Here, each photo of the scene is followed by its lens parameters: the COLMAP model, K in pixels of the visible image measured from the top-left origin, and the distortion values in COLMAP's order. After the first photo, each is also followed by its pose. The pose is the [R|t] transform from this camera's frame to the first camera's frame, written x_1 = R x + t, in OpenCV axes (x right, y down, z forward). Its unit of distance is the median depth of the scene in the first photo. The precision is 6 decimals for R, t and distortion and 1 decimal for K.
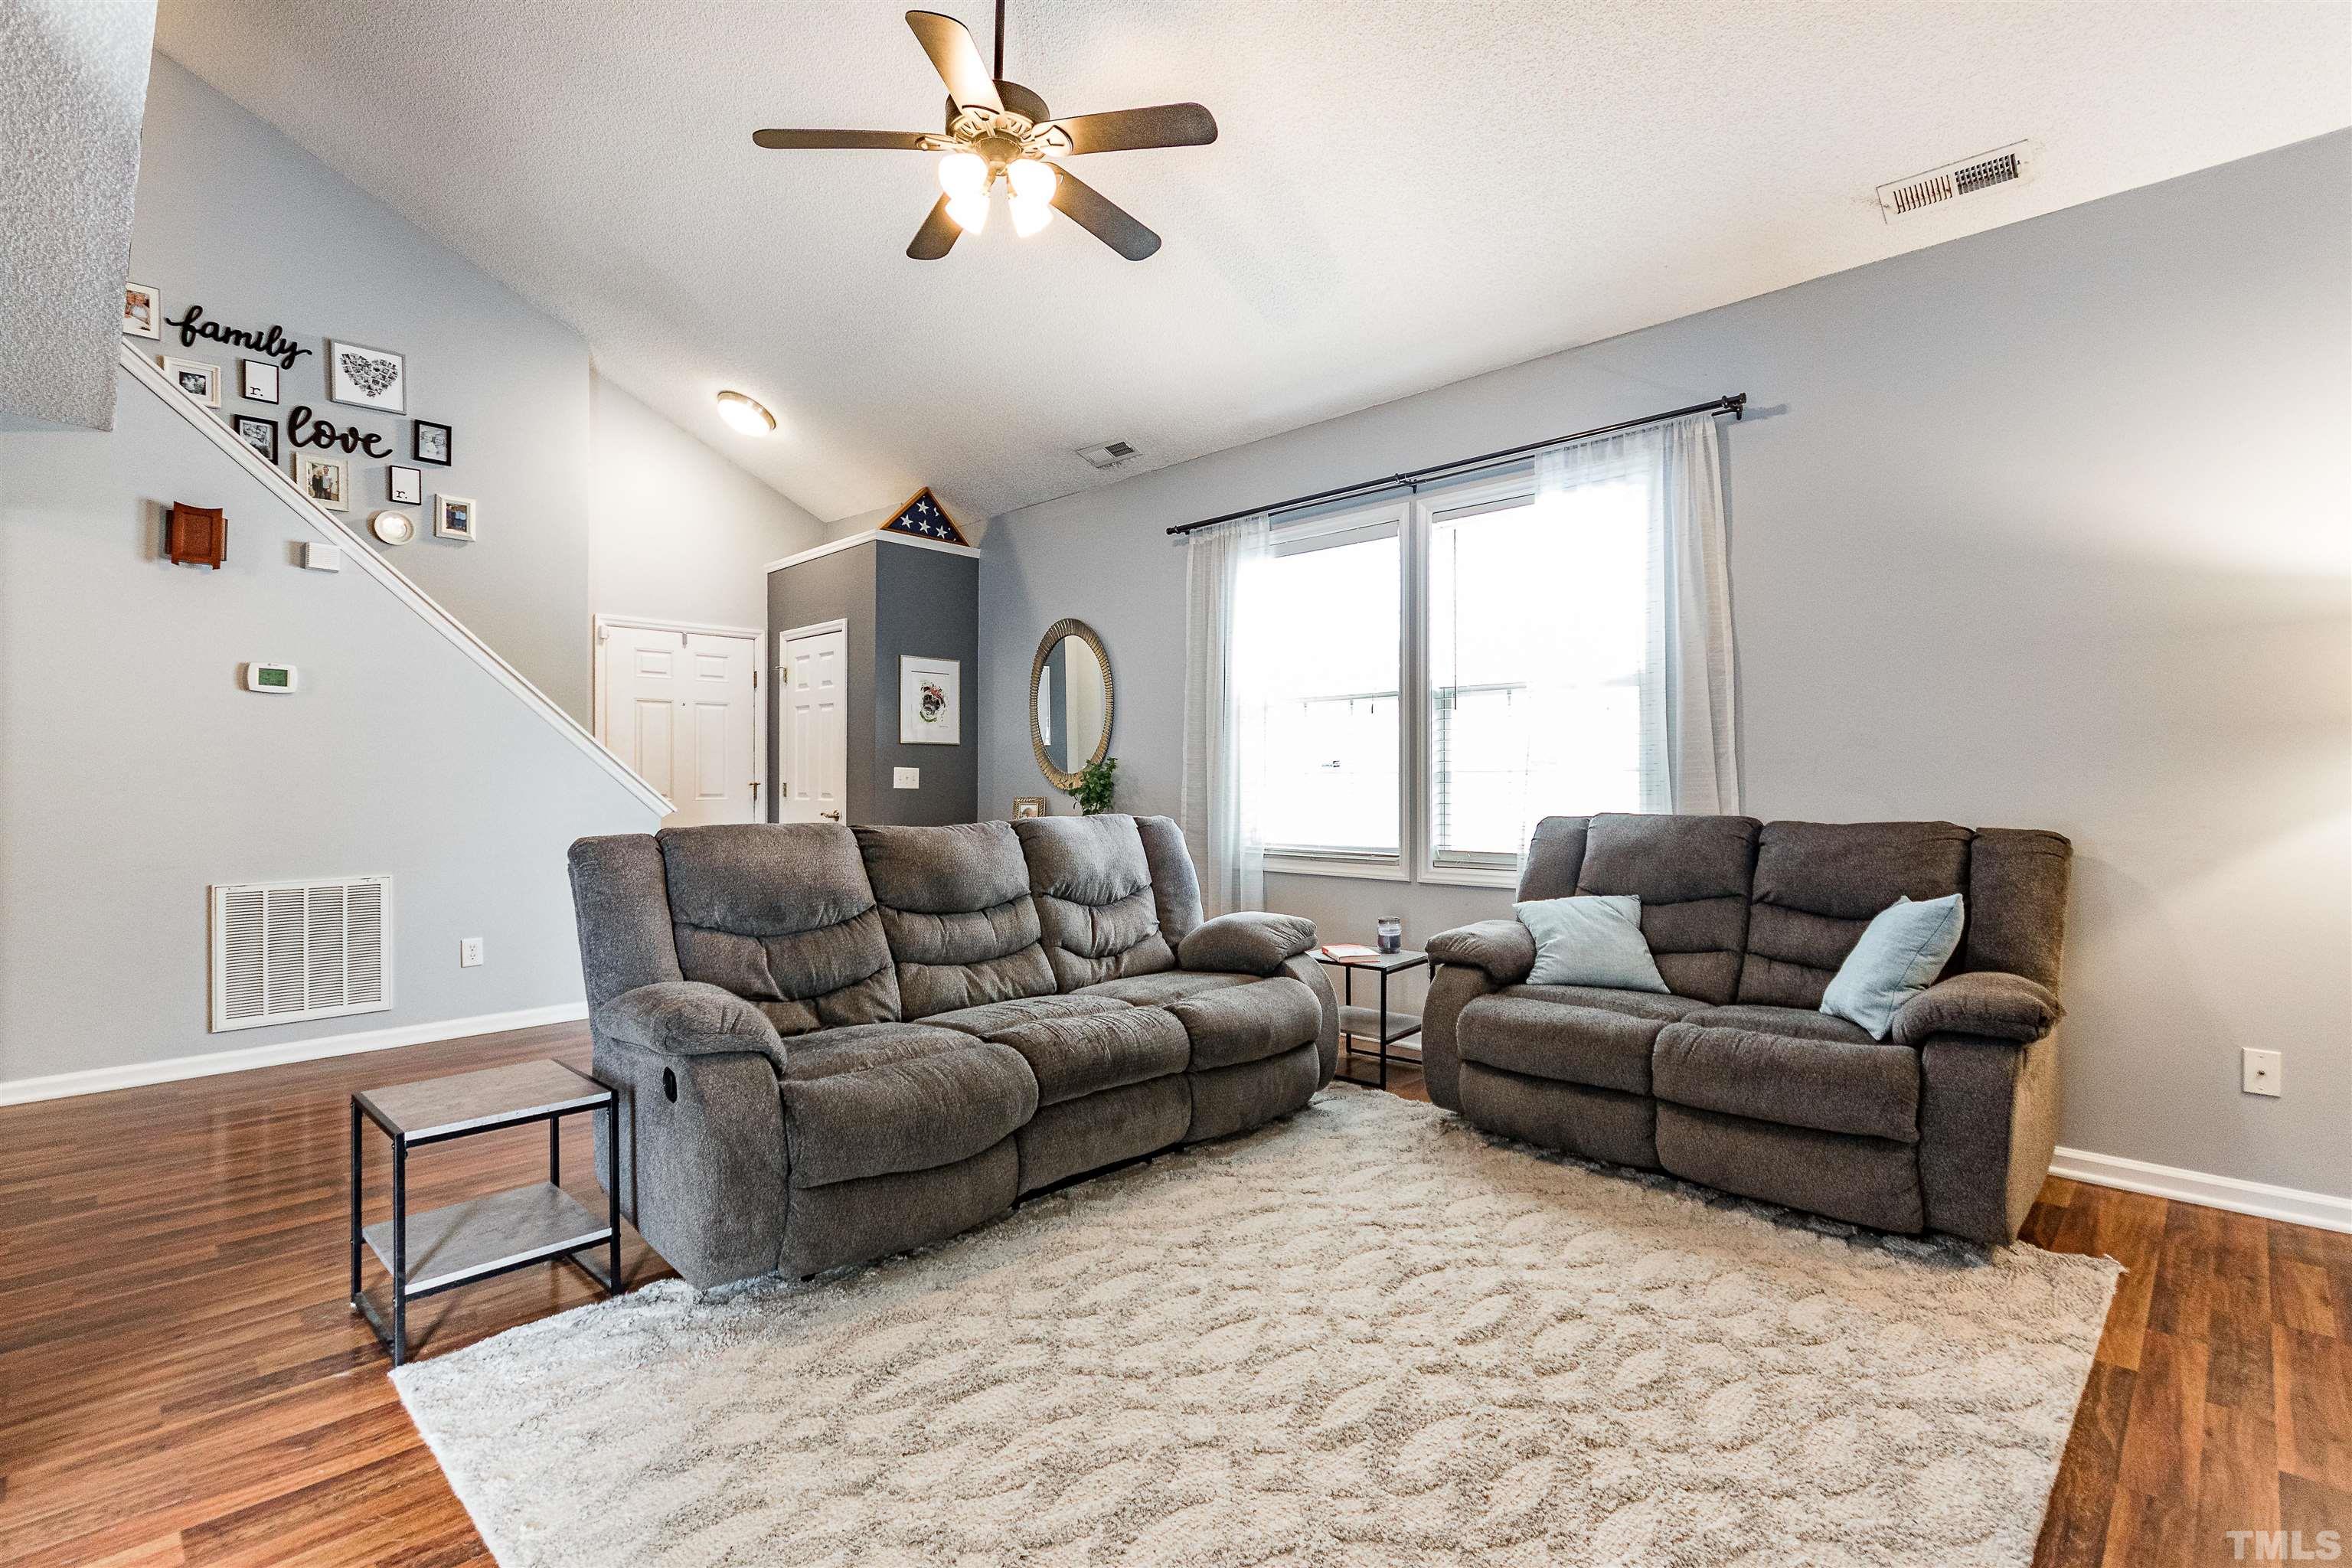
lens RADIAL K [[1085.6, 0, 1168.4], [0, 1085.6, 792.5], [0, 0, 1]] dist [0.002493, -0.002074]
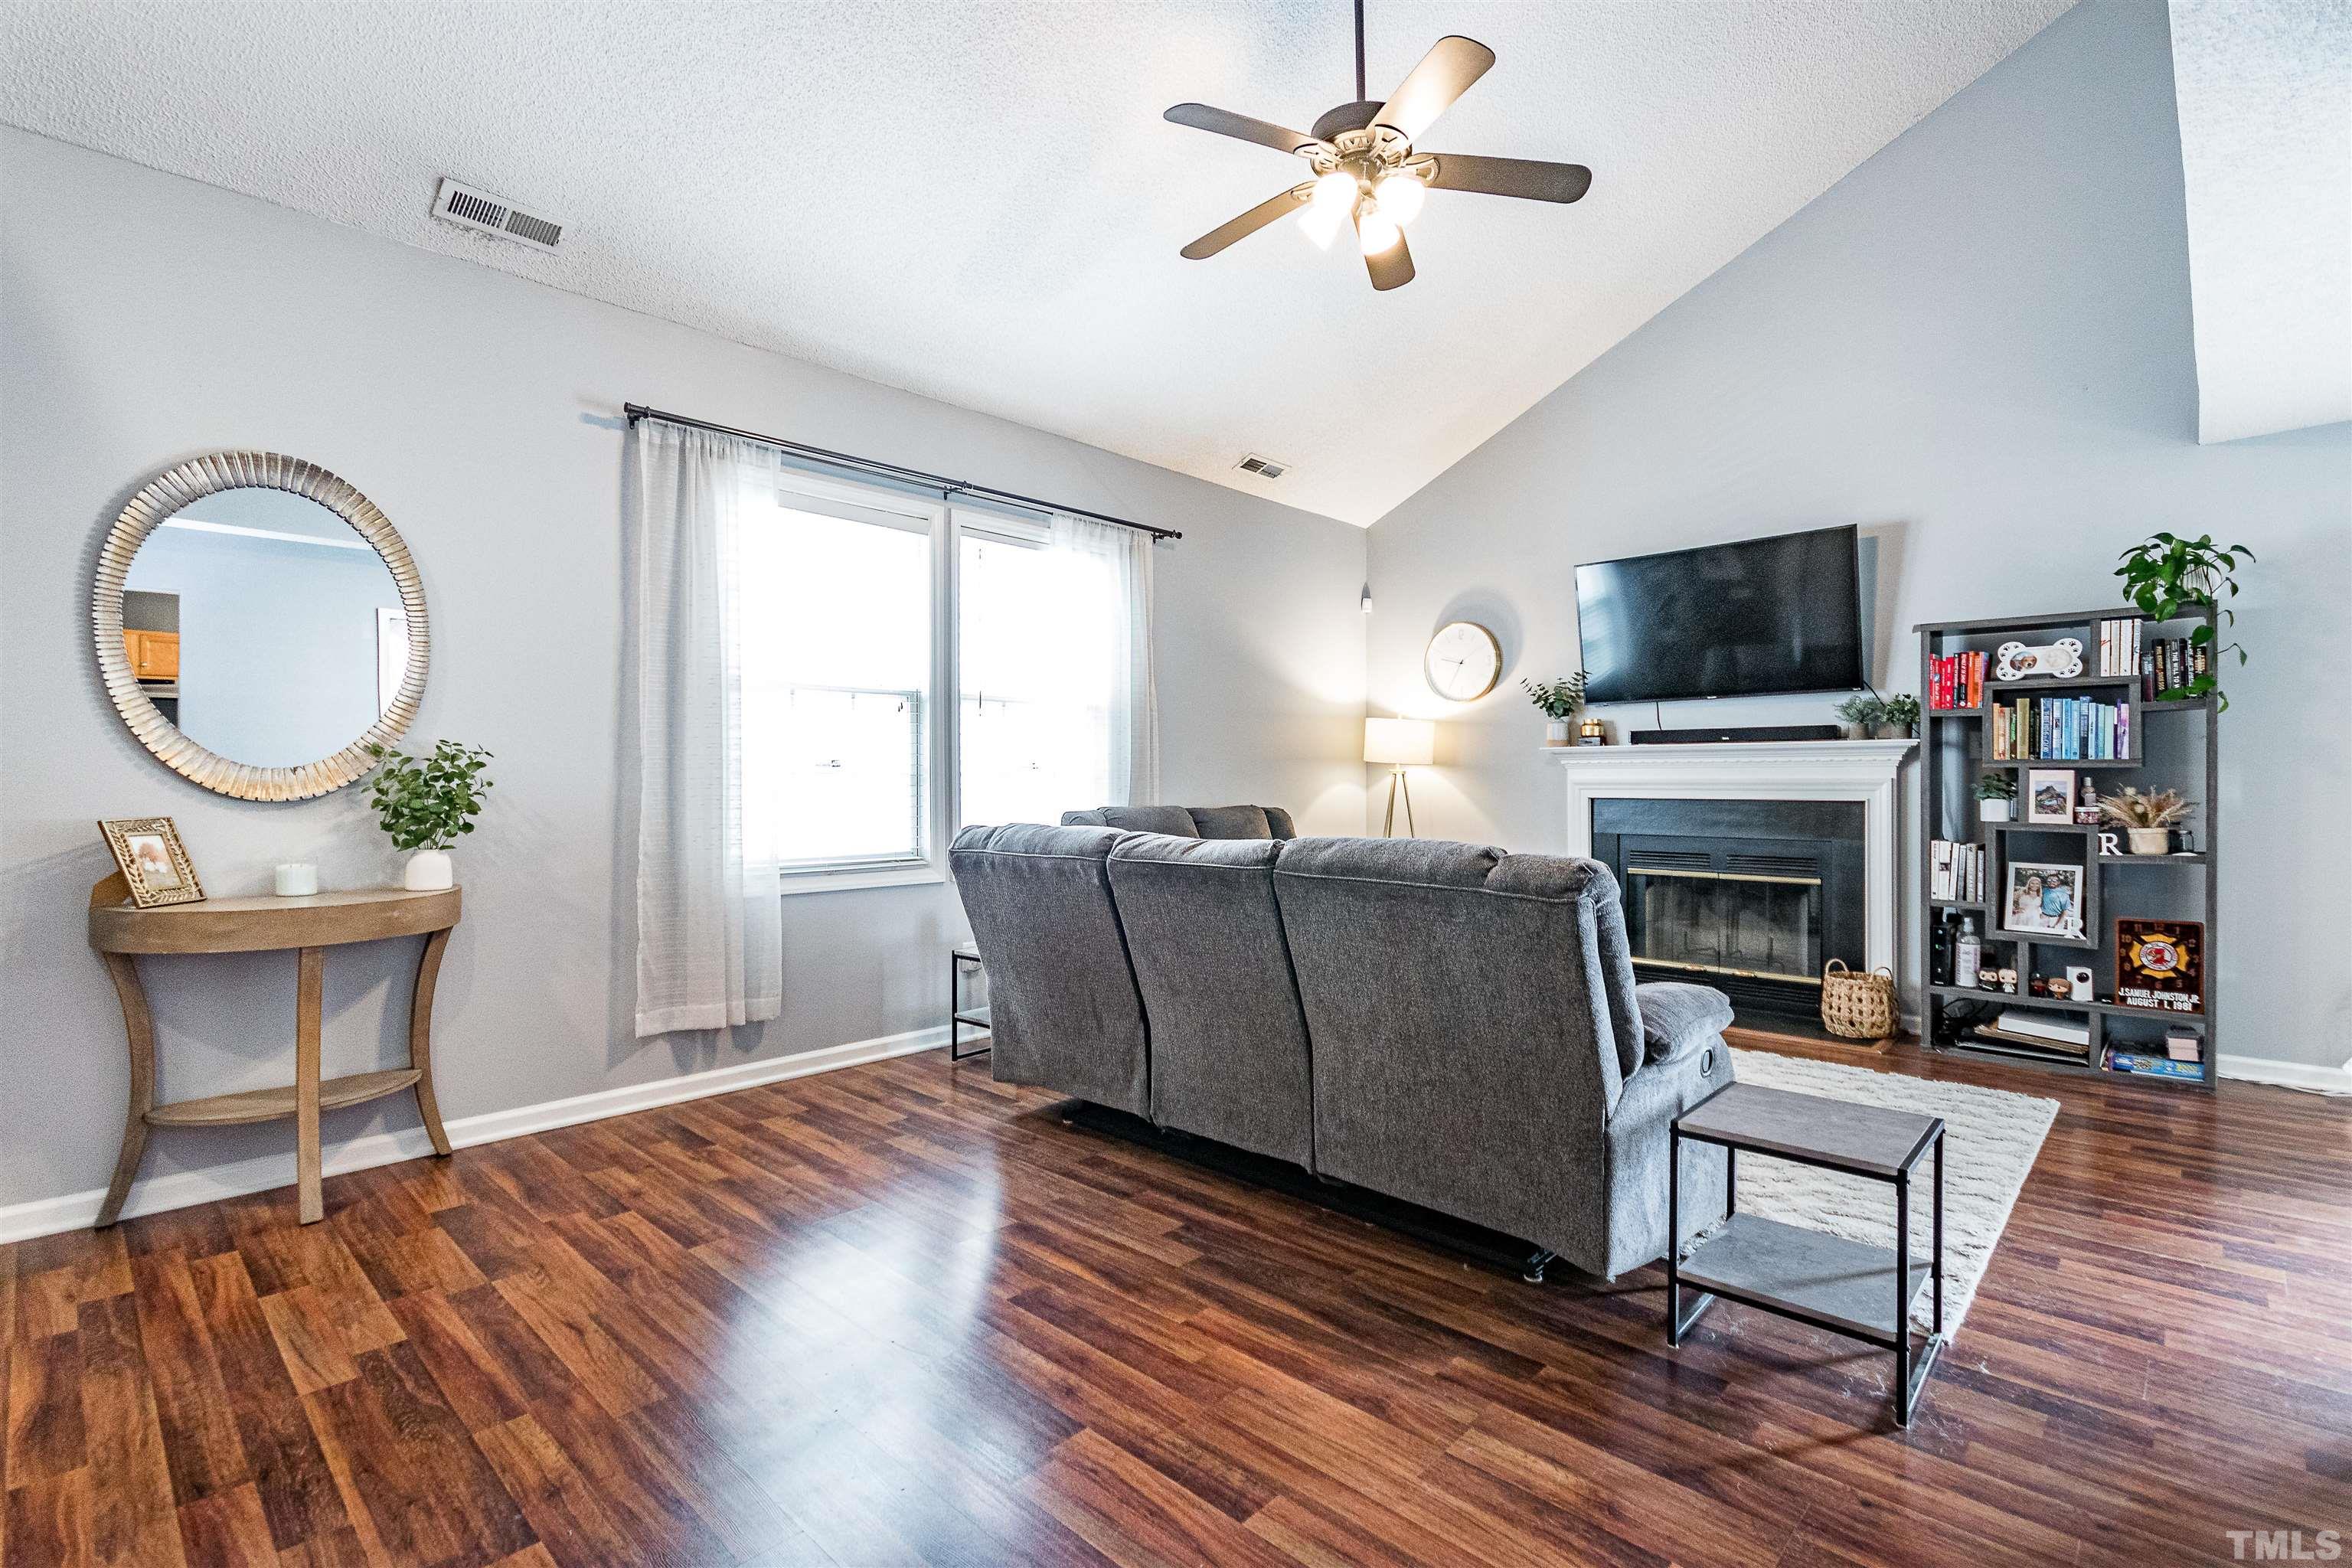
lens RADIAL K [[1085.6, 0, 1219.3], [0, 1085.6, 770.7], [0, 0, 1]] dist [0.002493, -0.002074]
pose [[-0.032426, 0.016875, 0.999332, -0.860051], [0.015635, 0.999744, -0.016375, -0.002212], [-0.999352, 0.015094, -0.032681, 0.850972]]
